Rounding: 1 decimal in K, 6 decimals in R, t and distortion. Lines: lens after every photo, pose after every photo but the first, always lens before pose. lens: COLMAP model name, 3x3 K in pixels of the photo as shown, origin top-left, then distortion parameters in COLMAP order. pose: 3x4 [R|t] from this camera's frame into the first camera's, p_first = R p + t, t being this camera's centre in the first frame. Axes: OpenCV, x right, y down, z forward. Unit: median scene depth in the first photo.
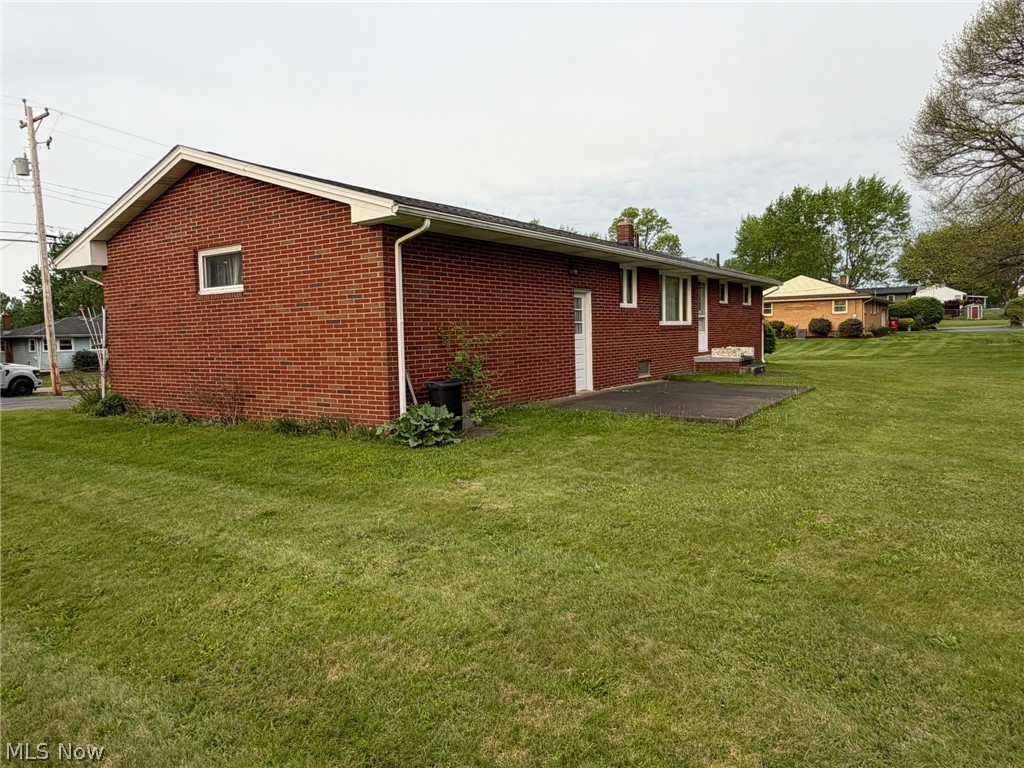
lens RADIAL K [[682.7, 0, 510.6], [0, 682.7, 382.8], [0, 0, 1]] dist [0.008715, 0.006162]
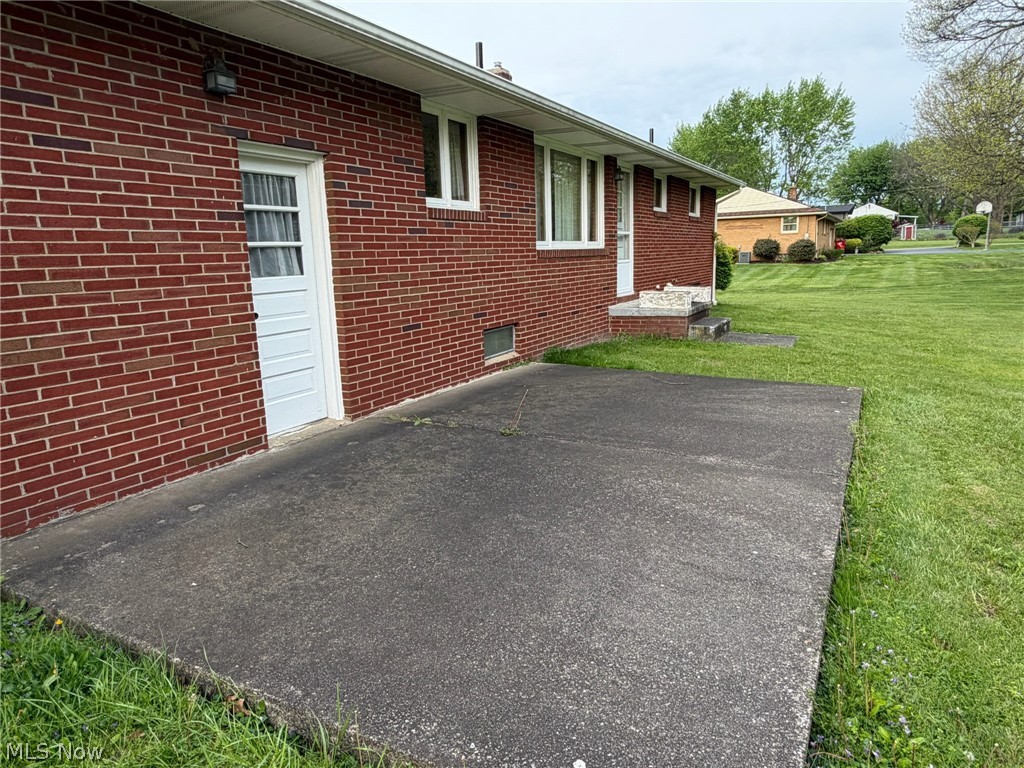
lens RADIAL K [[682.7, 0, 513.7], [0, 682.7, 387.6], [0, 0, 1]] dist [0.008715, 0.006162]
pose [[0.994639, -0.025908, 0.100111, 0.054846], [0.014099, 0.993041, 0.116918, -0.015898], [-0.102444, -0.114880, 0.988083, 0.184376]]
